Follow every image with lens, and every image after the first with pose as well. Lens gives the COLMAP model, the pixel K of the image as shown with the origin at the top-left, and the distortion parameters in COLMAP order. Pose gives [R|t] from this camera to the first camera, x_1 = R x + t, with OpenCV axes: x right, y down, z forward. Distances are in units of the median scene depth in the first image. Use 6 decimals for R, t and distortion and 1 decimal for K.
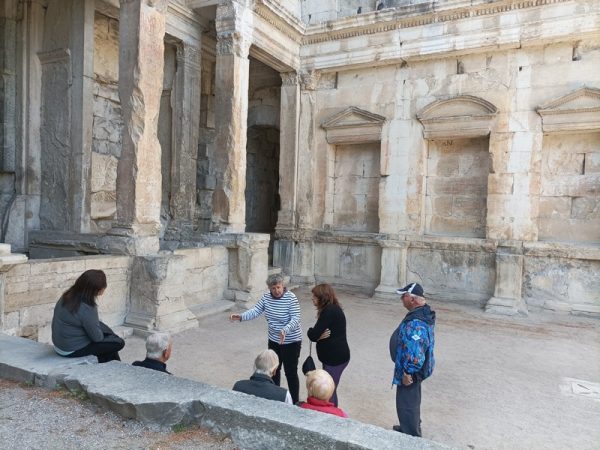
lens RADIAL K [[452.0, 0, 300.7], [0, 452.0, 227.6], [0, 0, 1]] dist [0.034622, -0.030831]
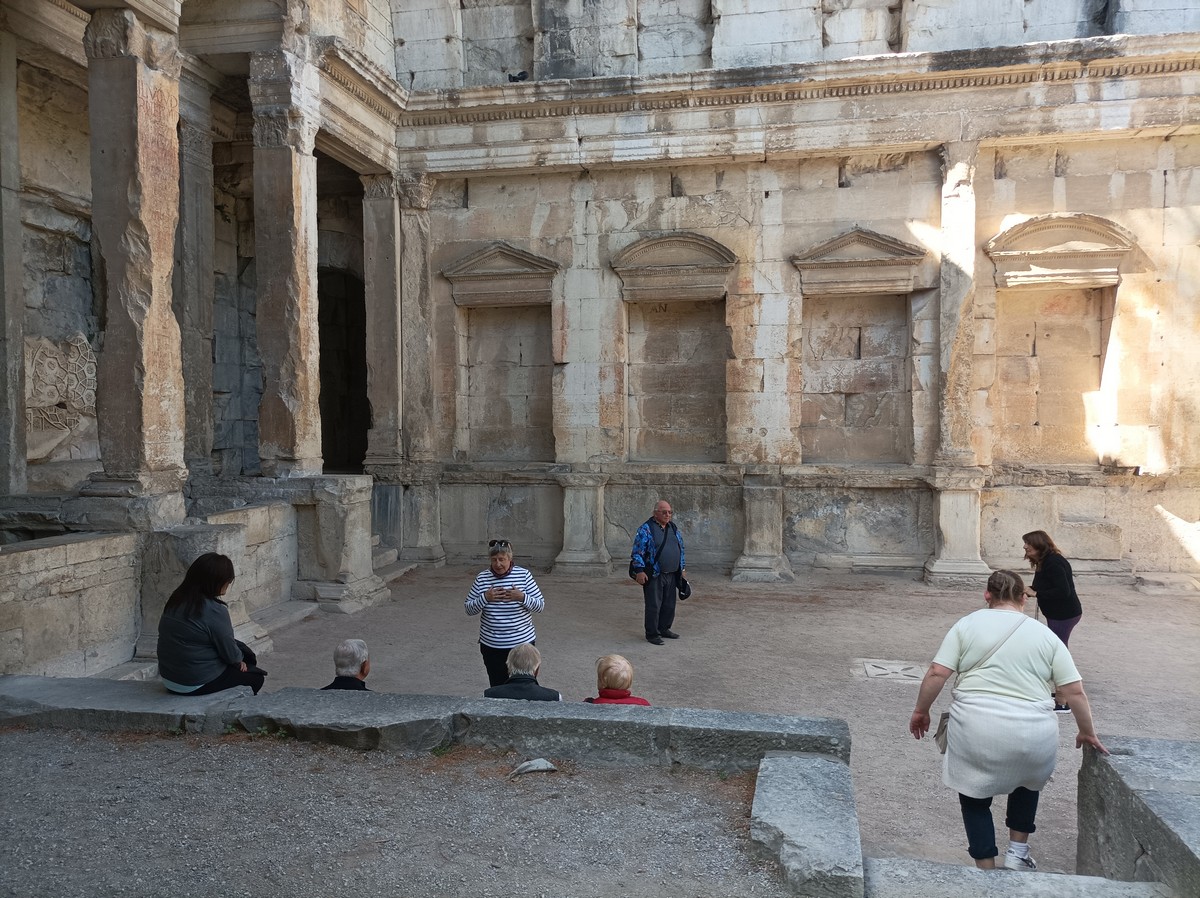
lens RADIAL K [[904.1, 0, 601.4], [0, 904.1, 454.3], [0, 0, 1]] dist [0.034622, -0.030831]
pose [[0.956987, -0.047158, 0.286271, -0.118870], [0.043686, 0.998874, 0.018509, -0.020210], [-0.286821, -0.005207, 0.957970, -0.149538]]
